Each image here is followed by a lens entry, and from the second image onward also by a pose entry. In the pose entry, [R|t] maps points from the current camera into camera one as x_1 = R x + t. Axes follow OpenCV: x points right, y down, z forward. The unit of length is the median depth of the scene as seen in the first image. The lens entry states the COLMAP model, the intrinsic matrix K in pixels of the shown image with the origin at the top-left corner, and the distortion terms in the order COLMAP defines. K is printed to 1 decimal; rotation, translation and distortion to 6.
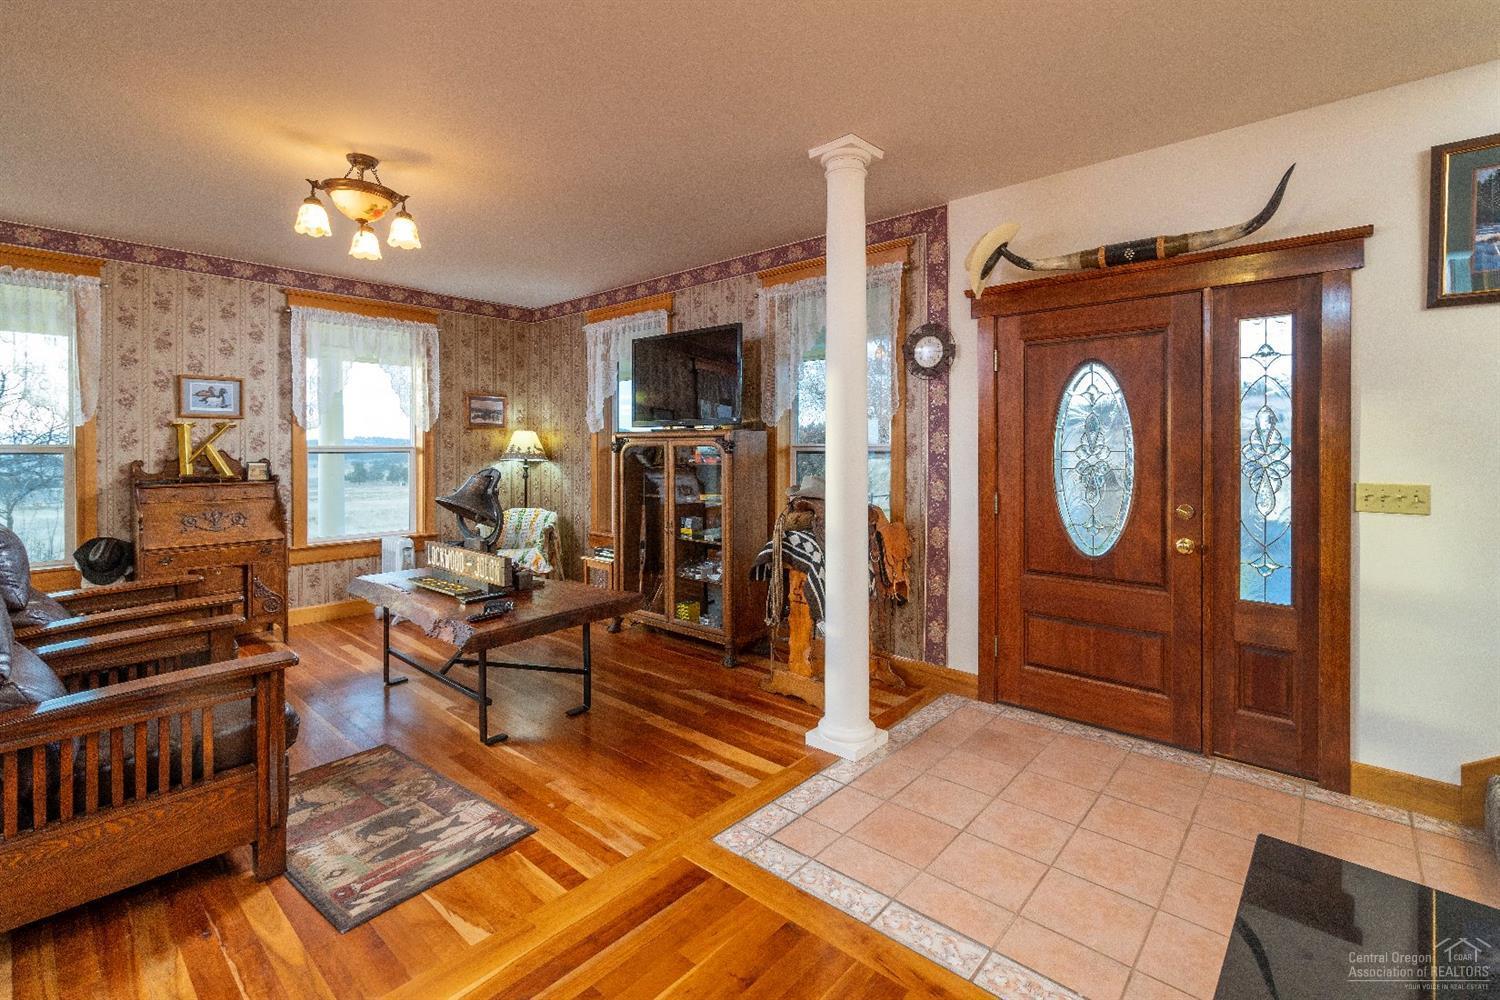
lens RADIAL K [[672.1, 0, 745.4], [0, 672.1, 453.7], [0, 0, 1]] dist [-0.002614, -0.000433]
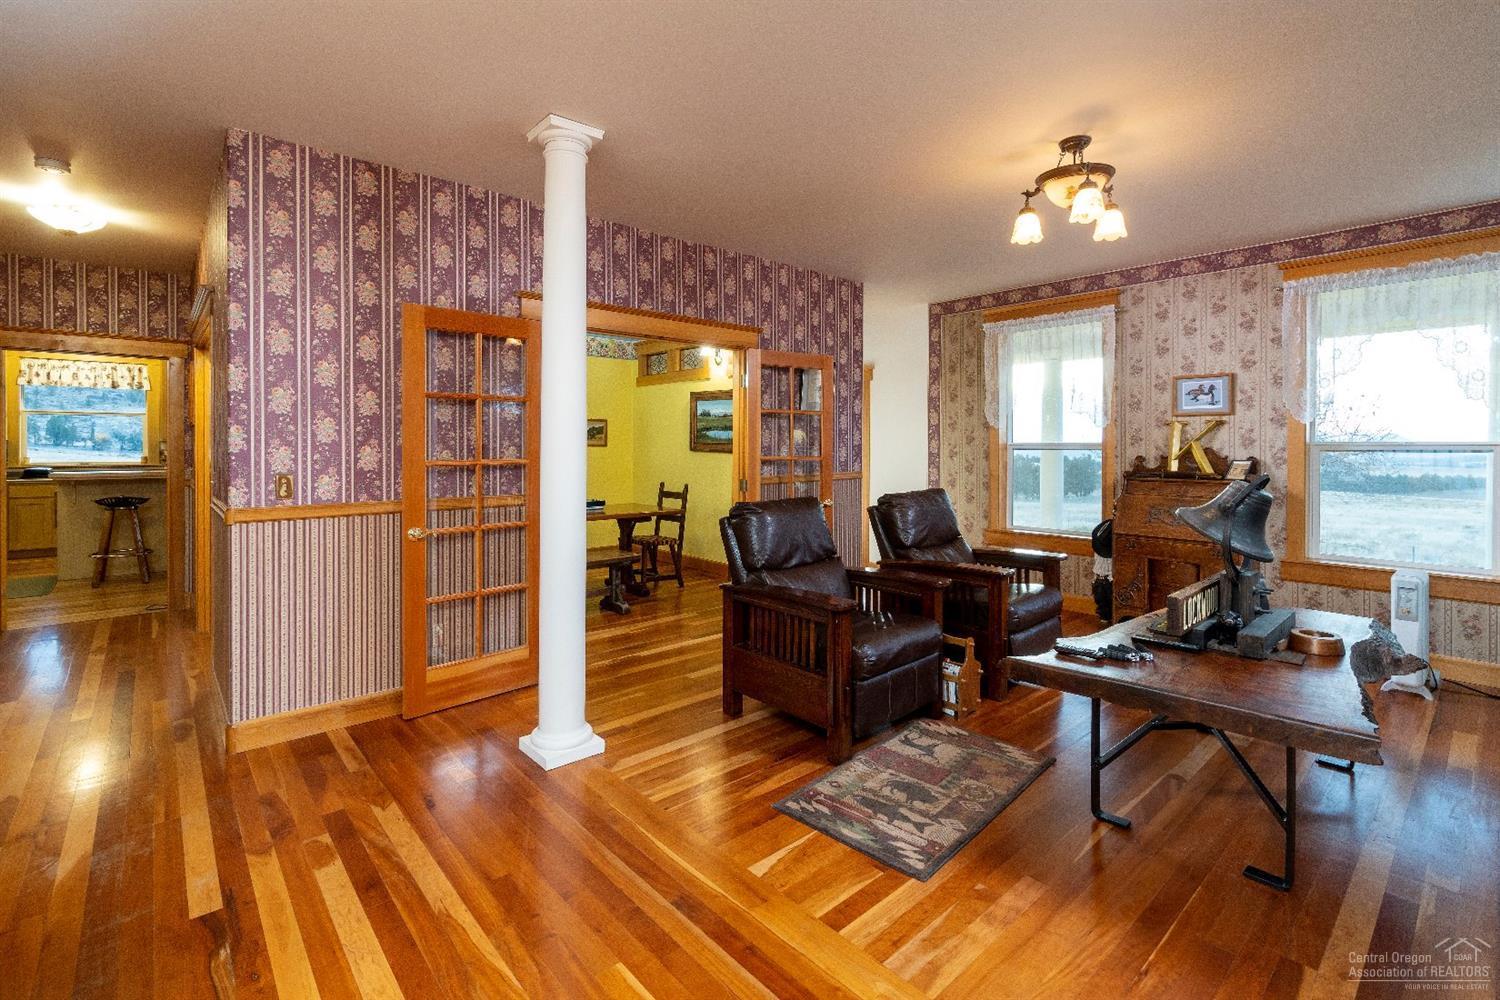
lens RADIAL K [[672.1, 0, 745.4], [0, 672.1, 453.7], [0, 0, 1]] dist [-0.002614, -0.000433]
pose [[-0.109788, 0.013772, -0.993860, 0.456899], [-0.009717, 0.999841, 0.014928, -0.006387], [0.993908, 0.011296, -0.109637, 0.680312]]
